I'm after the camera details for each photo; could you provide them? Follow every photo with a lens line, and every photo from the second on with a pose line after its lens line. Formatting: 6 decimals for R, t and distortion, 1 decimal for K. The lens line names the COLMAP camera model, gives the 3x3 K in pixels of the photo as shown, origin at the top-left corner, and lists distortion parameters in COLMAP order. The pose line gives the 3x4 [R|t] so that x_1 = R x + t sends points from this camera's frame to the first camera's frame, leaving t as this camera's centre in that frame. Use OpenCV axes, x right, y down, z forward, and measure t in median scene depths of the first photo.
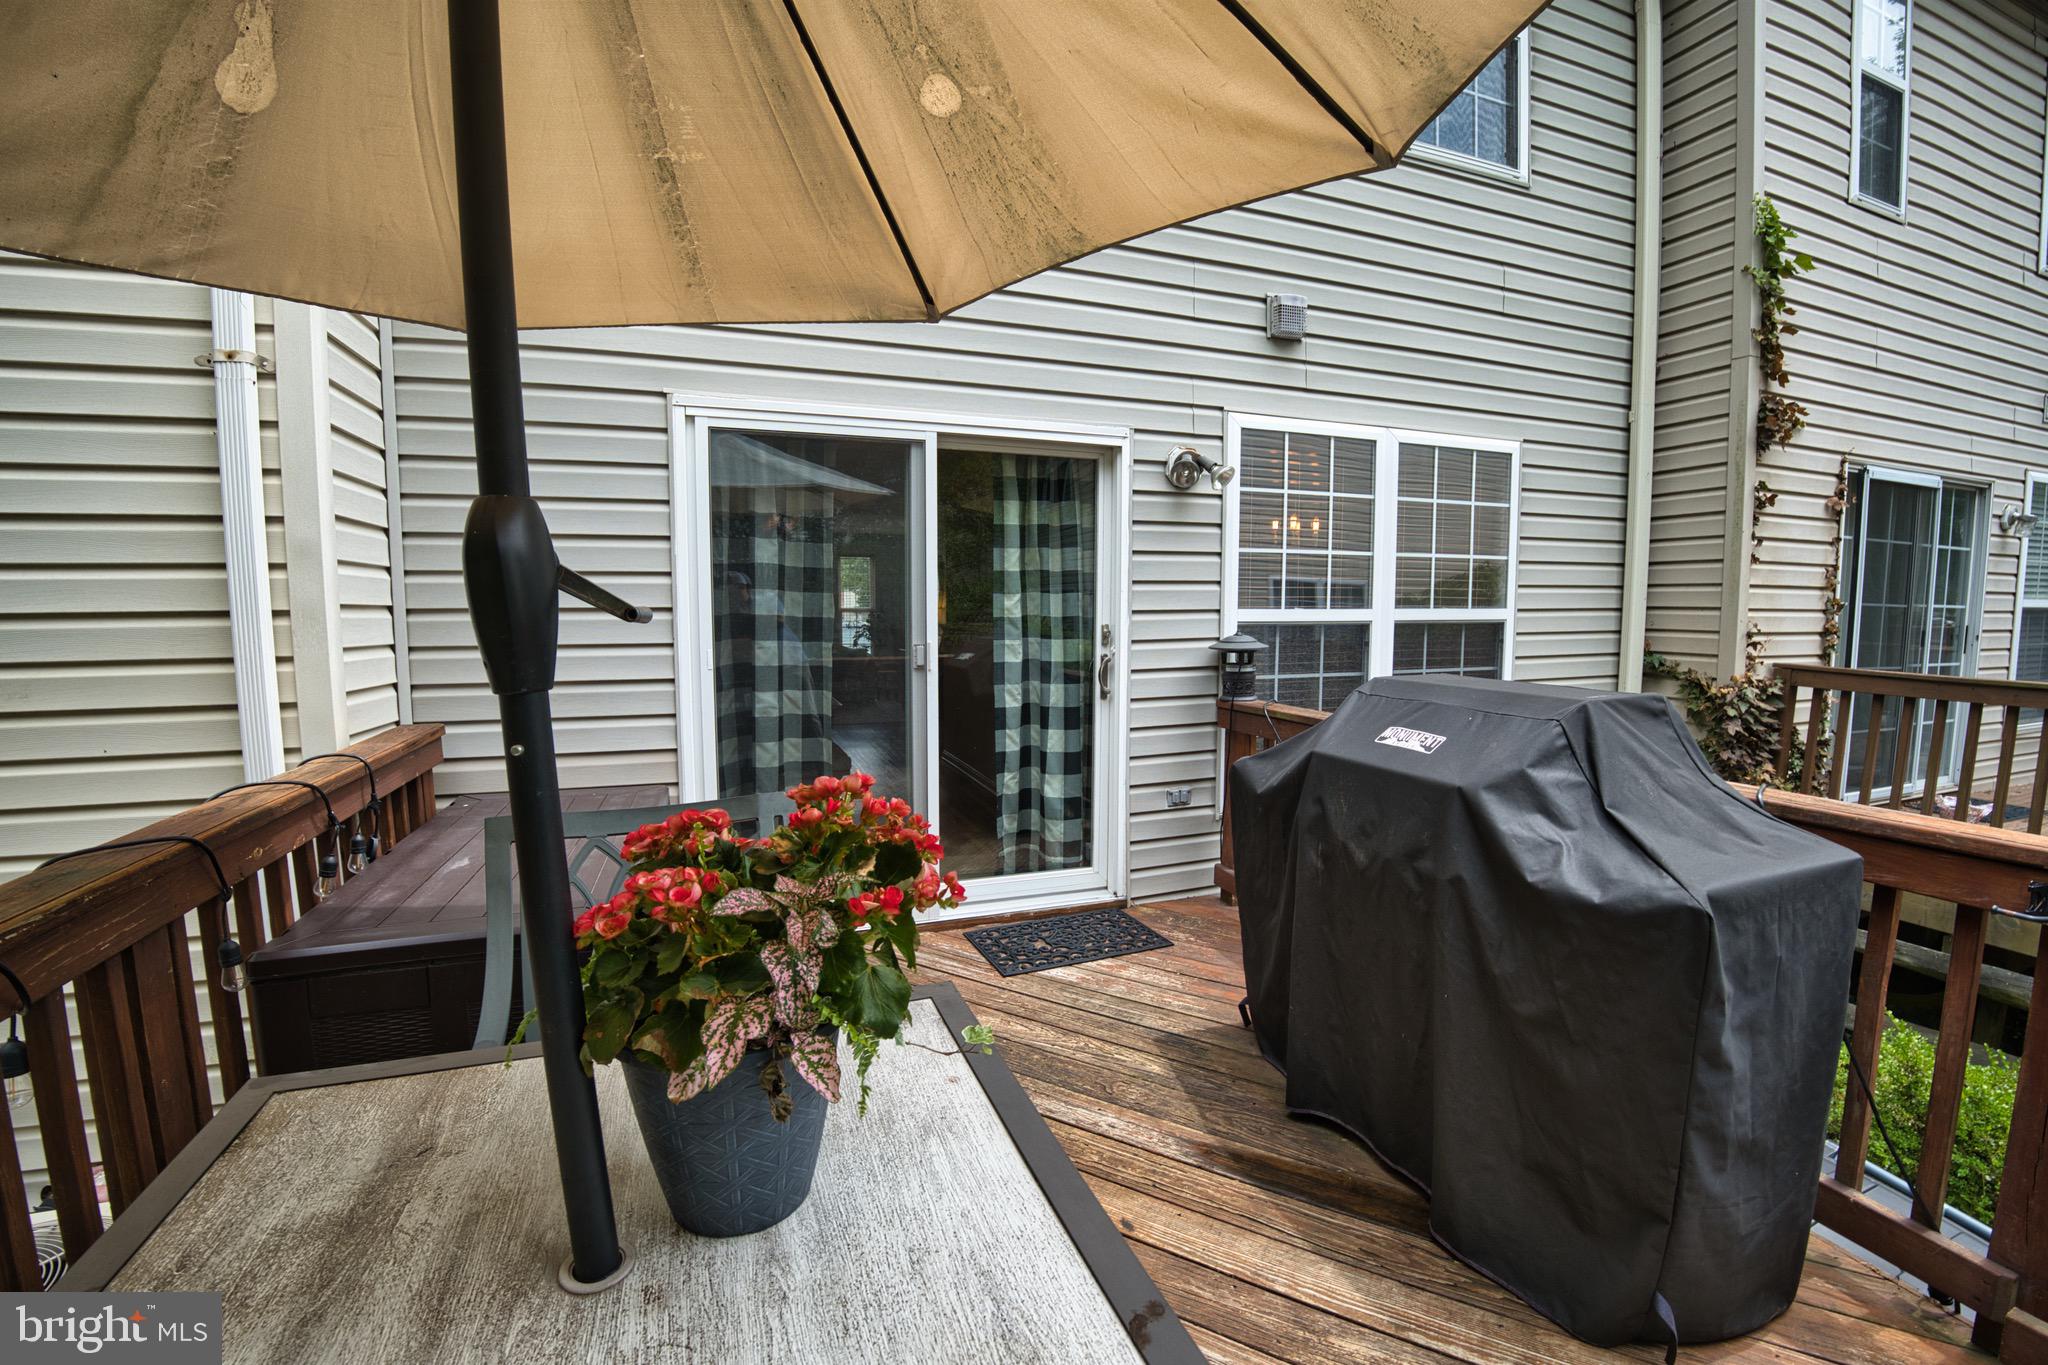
lens RADIAL K [[842.4, 0, 1024.0], [0, 842.4, 682.5], [0, 0, 1]] dist [-0.062166, 0.008982]
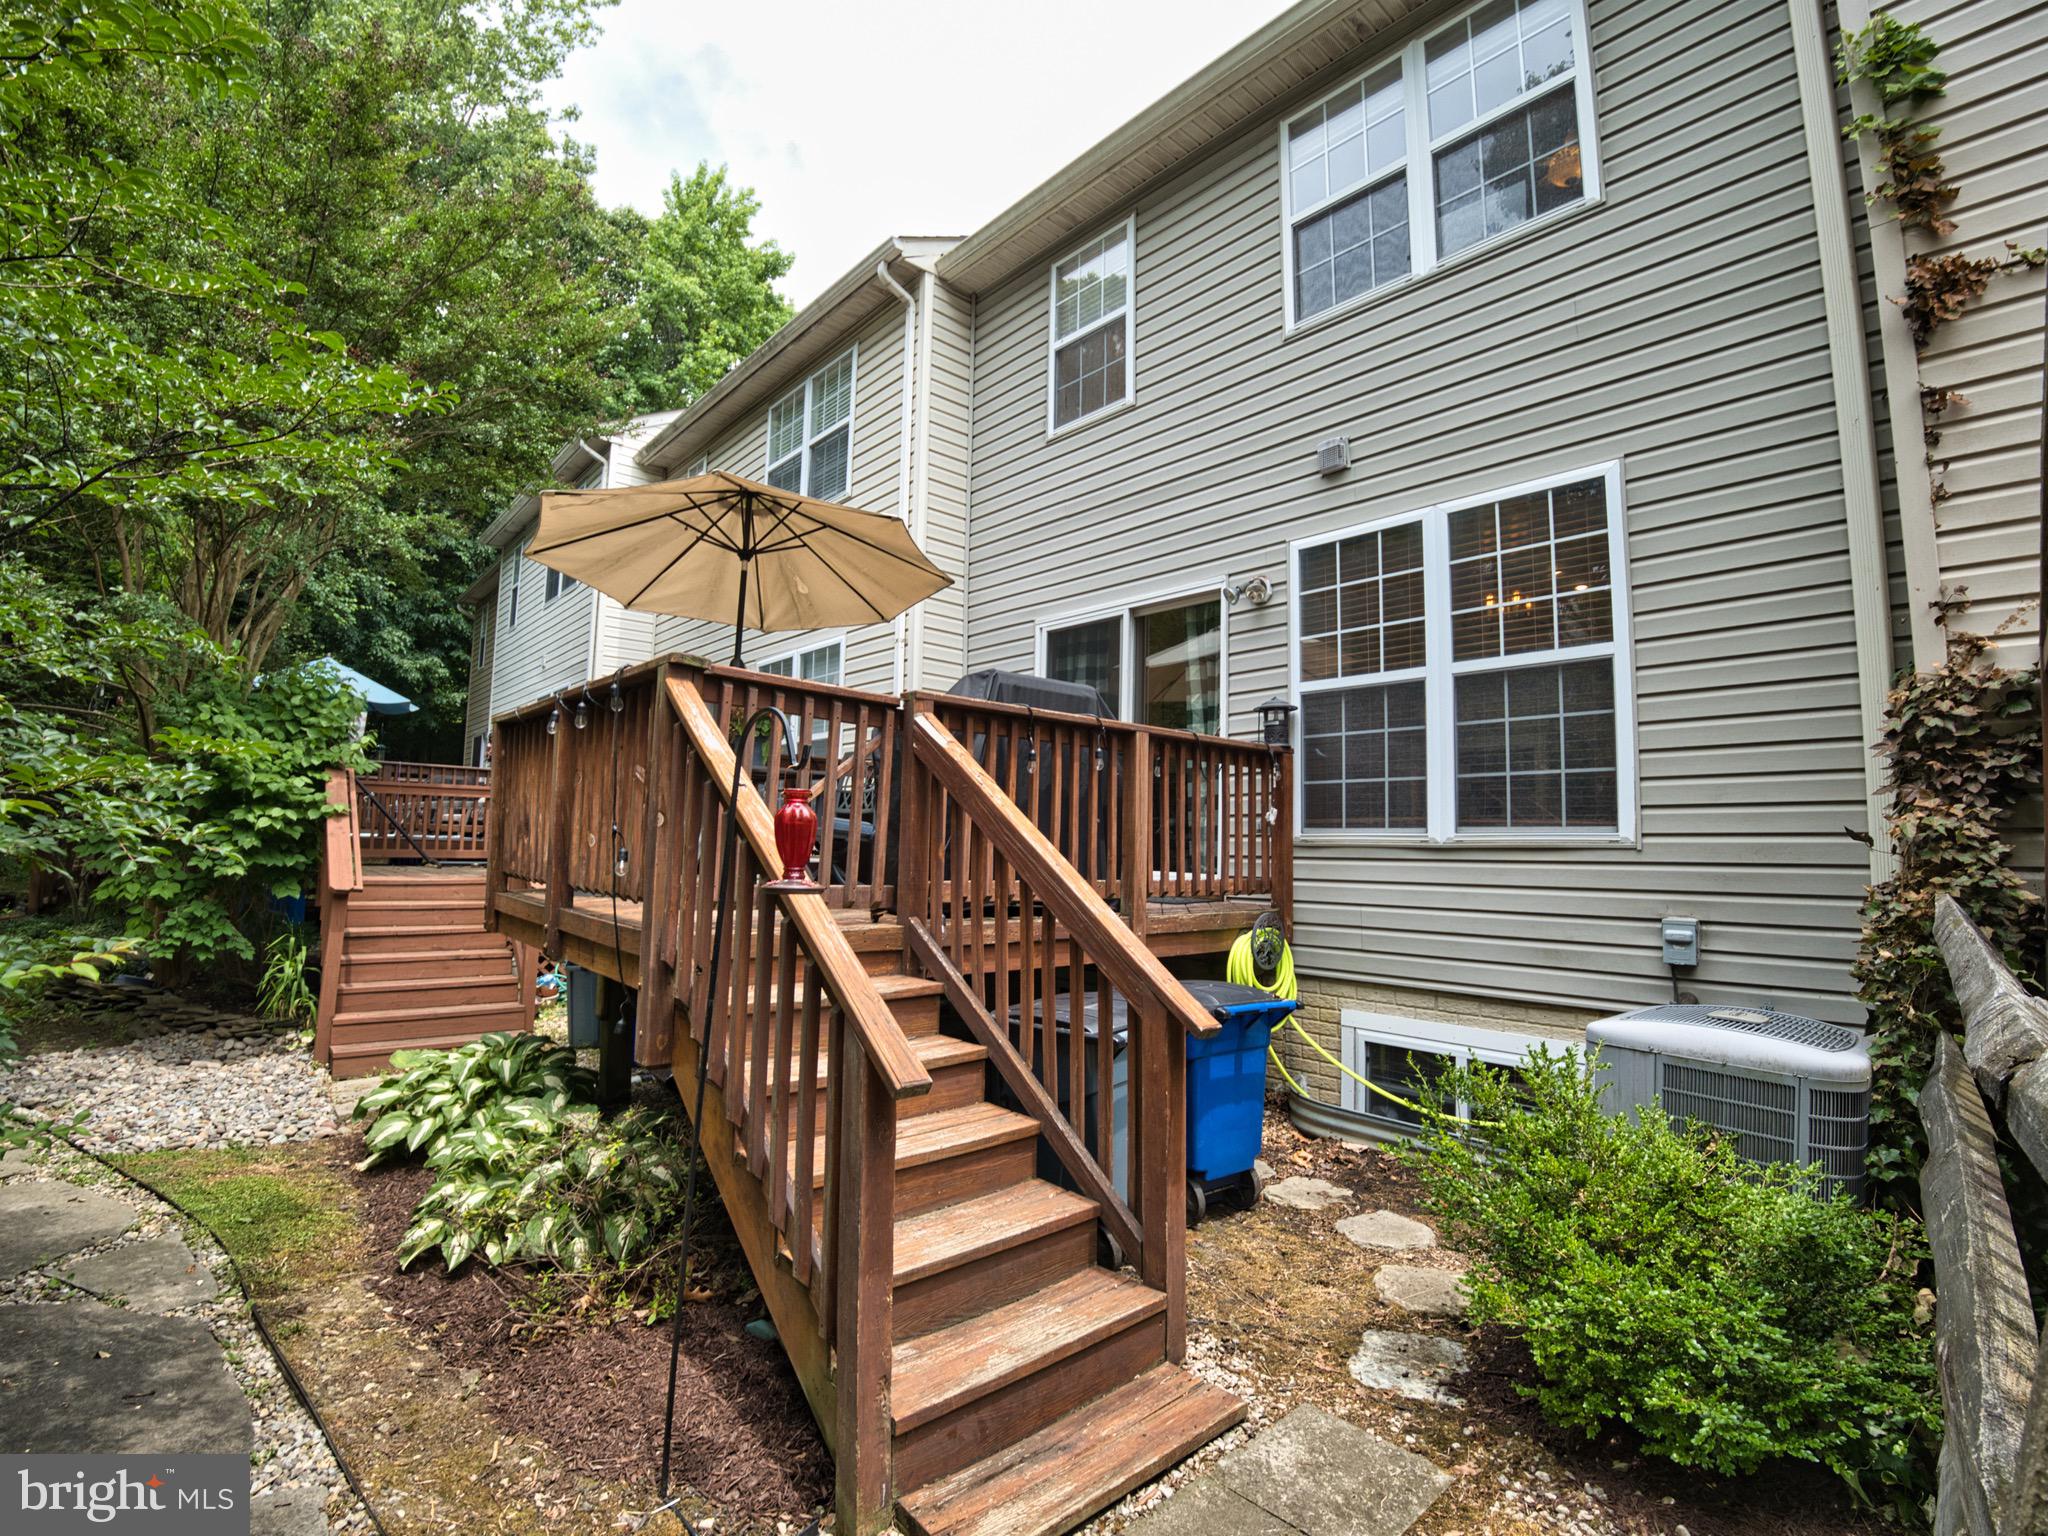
lens RADIAL K [[896.7, 0, 1024.0], [0, 896.7, 768.0], [0, 0, 1]] dist [-0.027909, -0.000396]
pose [[0.392964, -0.059004, -0.917659, 1.415929], [-0.097390, 0.989656, -0.105338, 0.242763], [0.914382, 0.130764, 0.383152, 0.087594]]
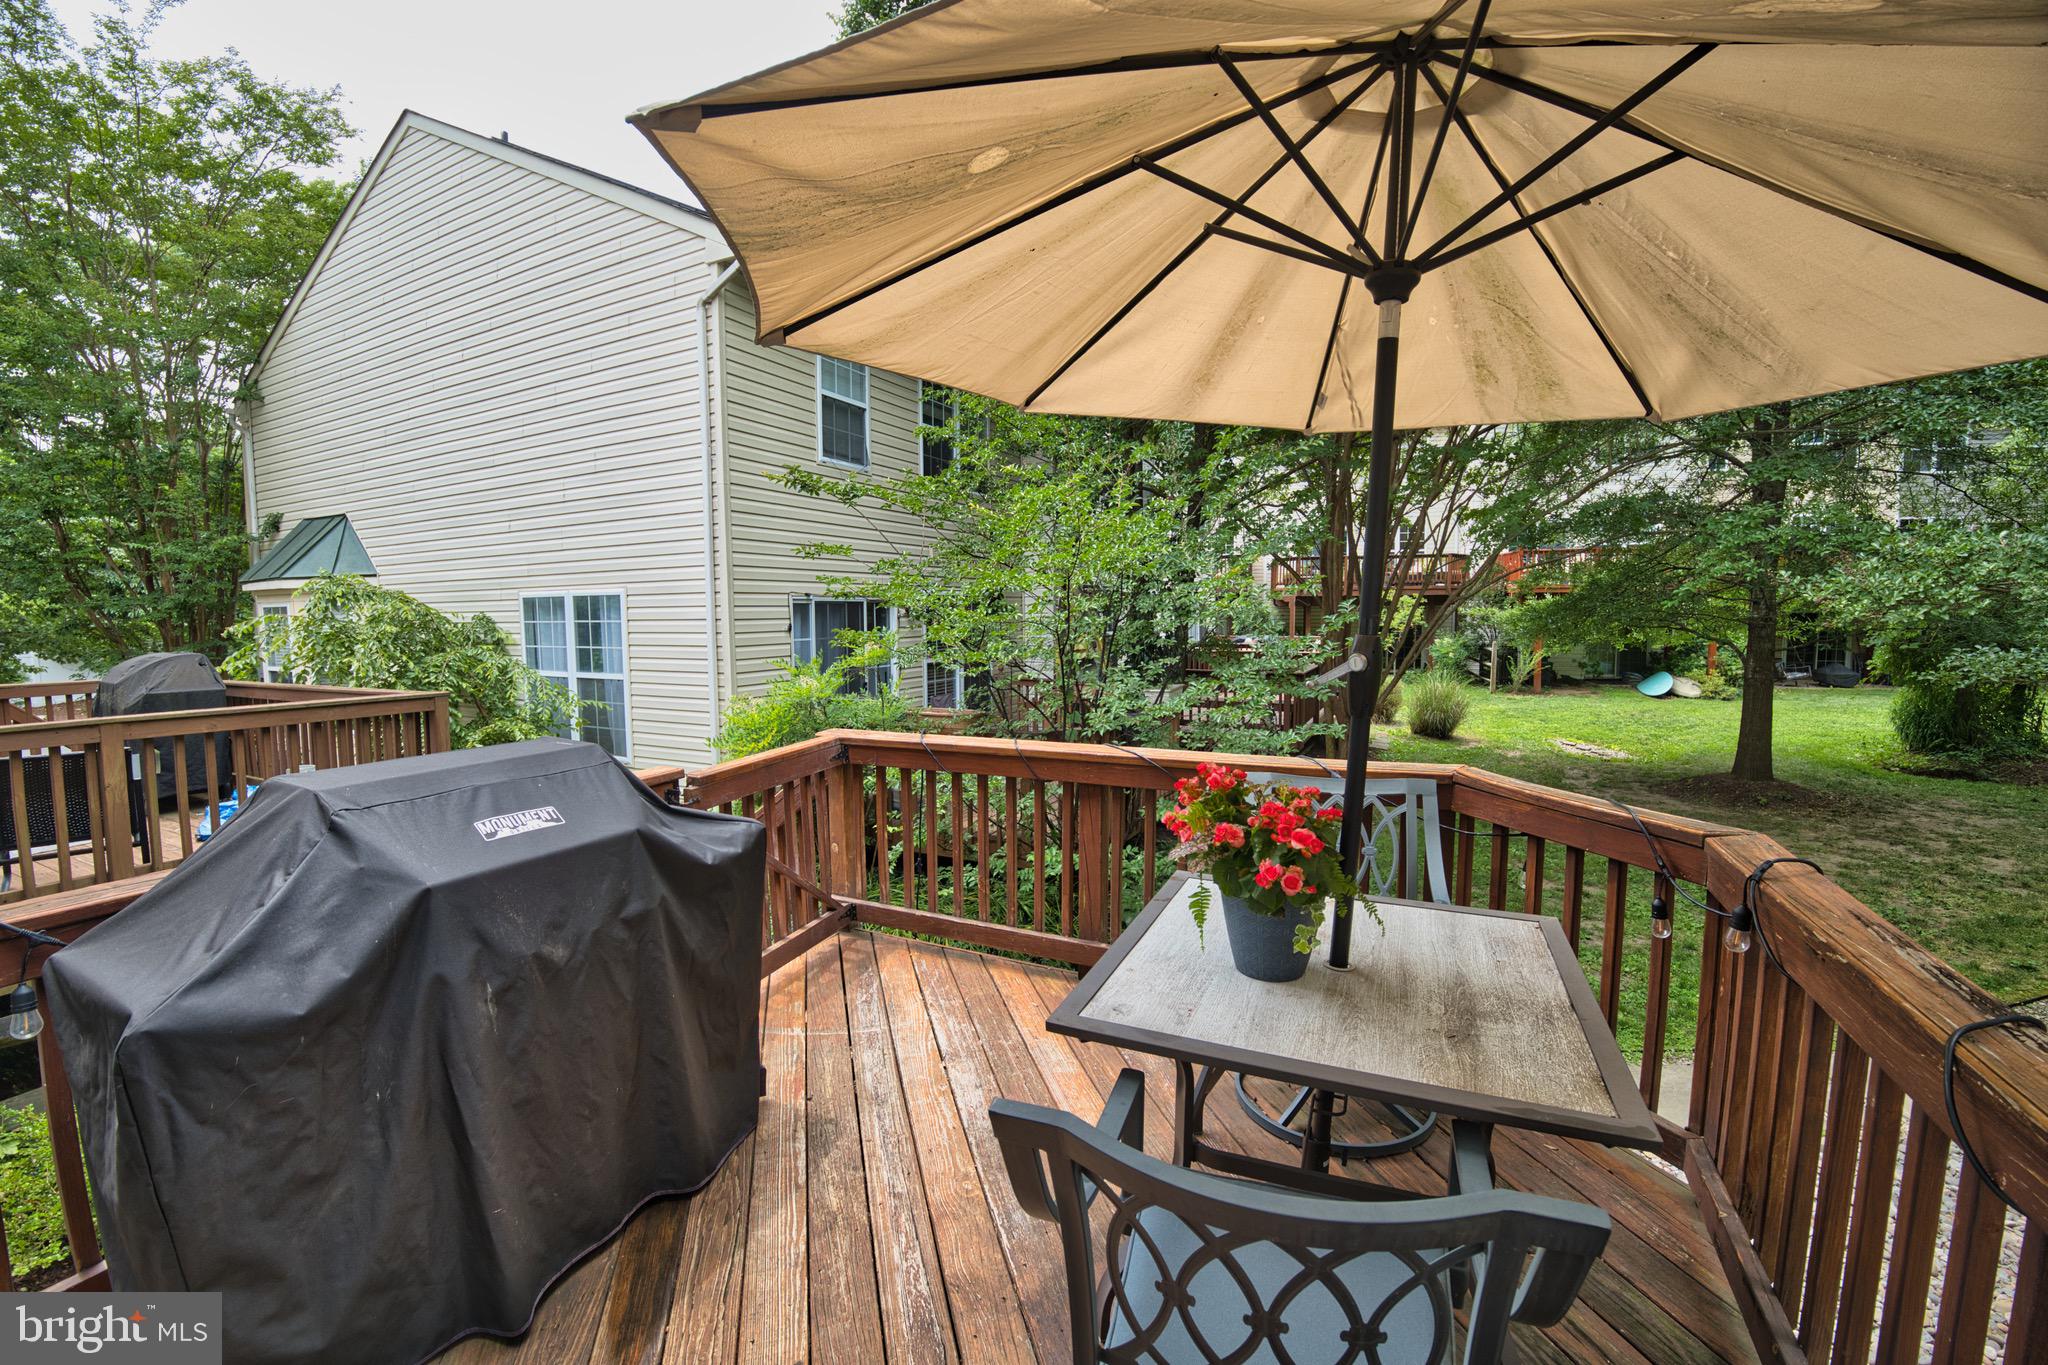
lens RADIAL K [[842.4, 0, 1024.0], [0, 842.4, 682.5], [0, 0, 1]] dist [-0.062166, 0.008982]
pose [[-0.706127, -0.061562, 0.705404, -0.309129], [0.069297, 0.985423, 0.155368, -0.101673], [-0.704686, 0.158592, -0.691568, 0.643590]]
